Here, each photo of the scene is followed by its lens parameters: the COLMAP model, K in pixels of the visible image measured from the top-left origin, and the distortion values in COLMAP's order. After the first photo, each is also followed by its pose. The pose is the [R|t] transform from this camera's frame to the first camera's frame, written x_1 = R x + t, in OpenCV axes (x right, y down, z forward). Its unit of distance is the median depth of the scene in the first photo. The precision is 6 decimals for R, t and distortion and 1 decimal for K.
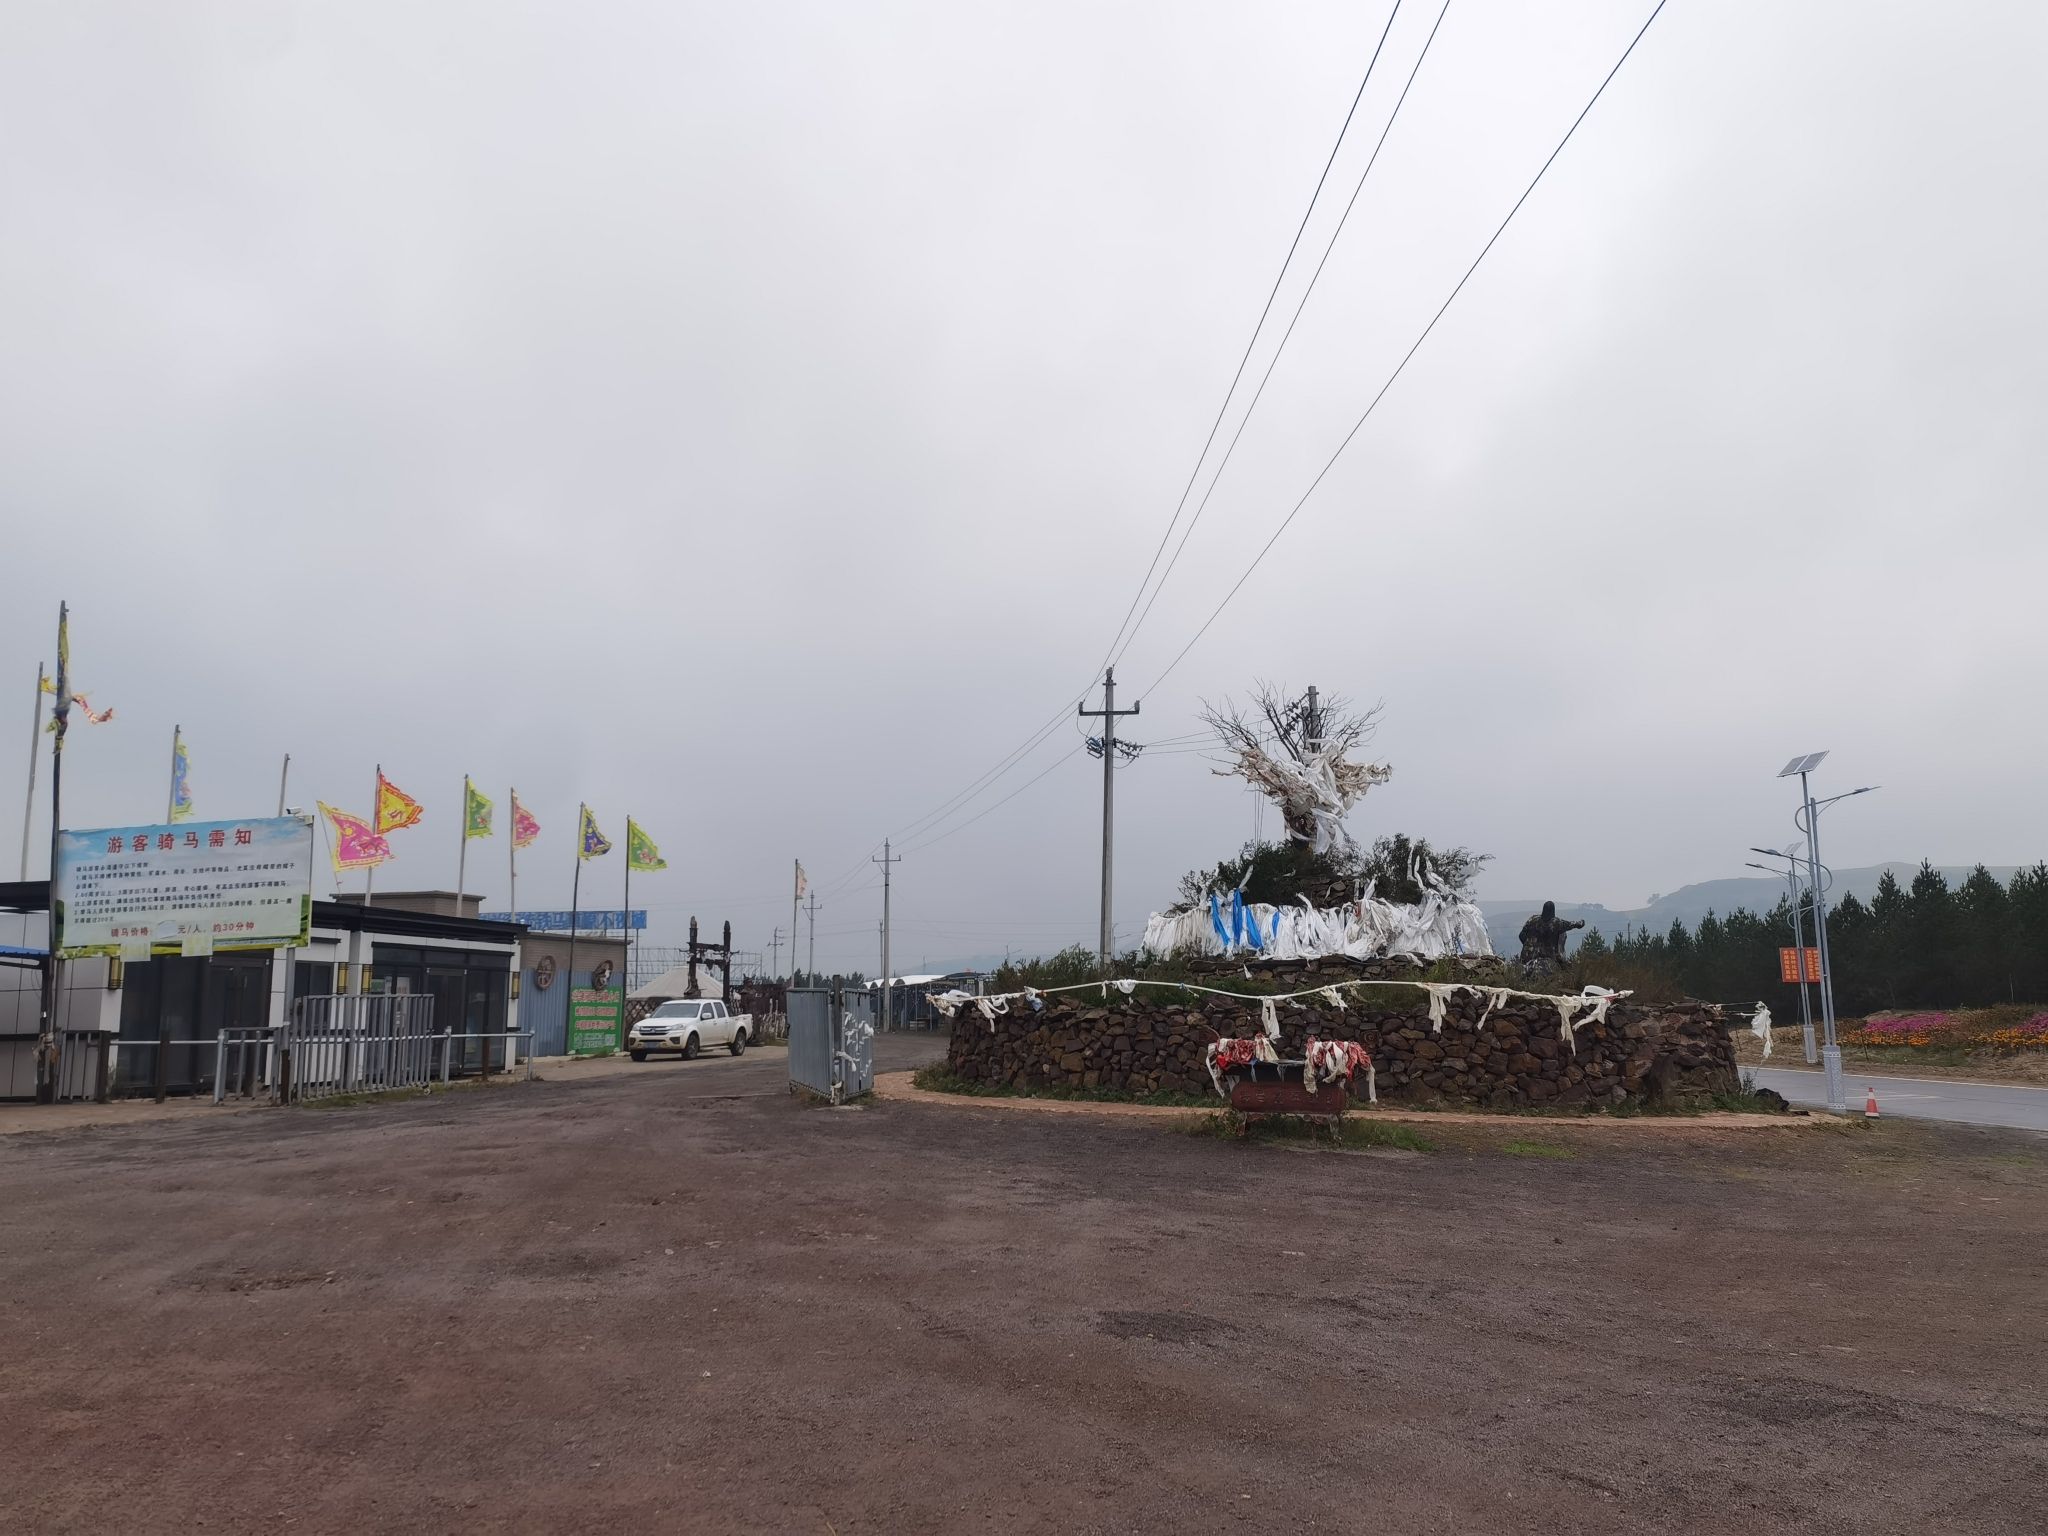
lens RADIAL K [[1591.1, 0, 1024.8], [0, 1591.1, 766.2], [0, 0, 1]] dist [0.084276, 0.001475]
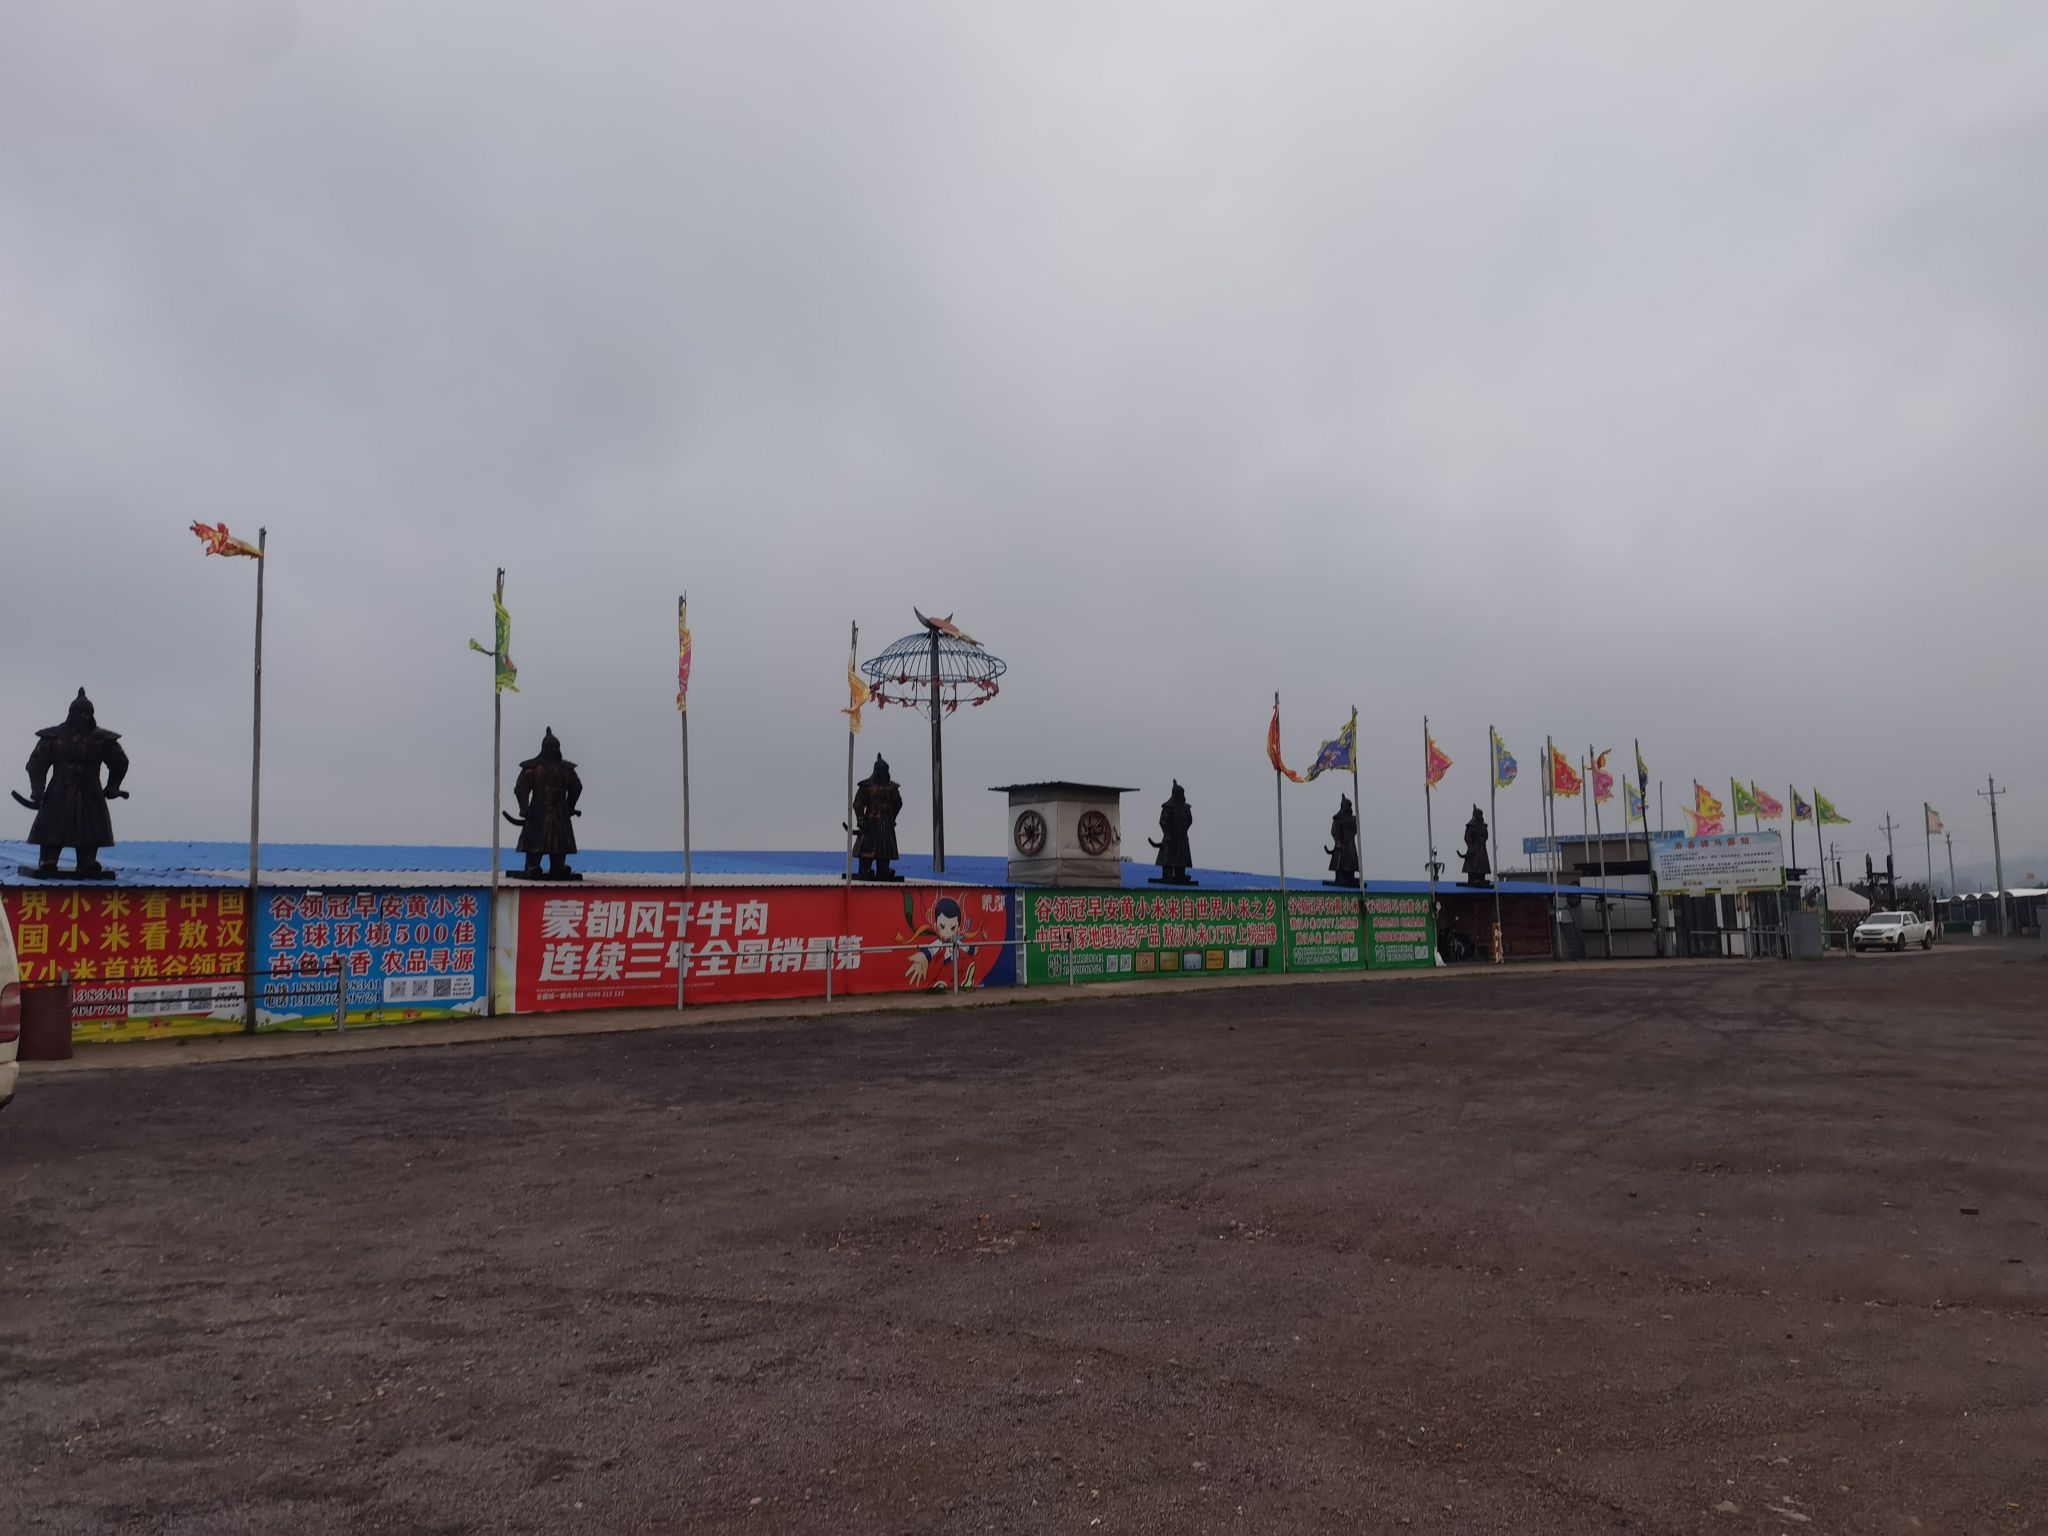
lens RADIAL K [[1591.1, 0, 1020.8], [0, 1591.1, 765.8], [0, 0, 1]] dist [0.084276, 0.001475]
pose [[0.838024, -0.069228, -0.541224, -0.097133], [0.098125, 0.994868, 0.024681, -0.190972], [0.536738, -0.073791, 0.840516, -1.257550]]
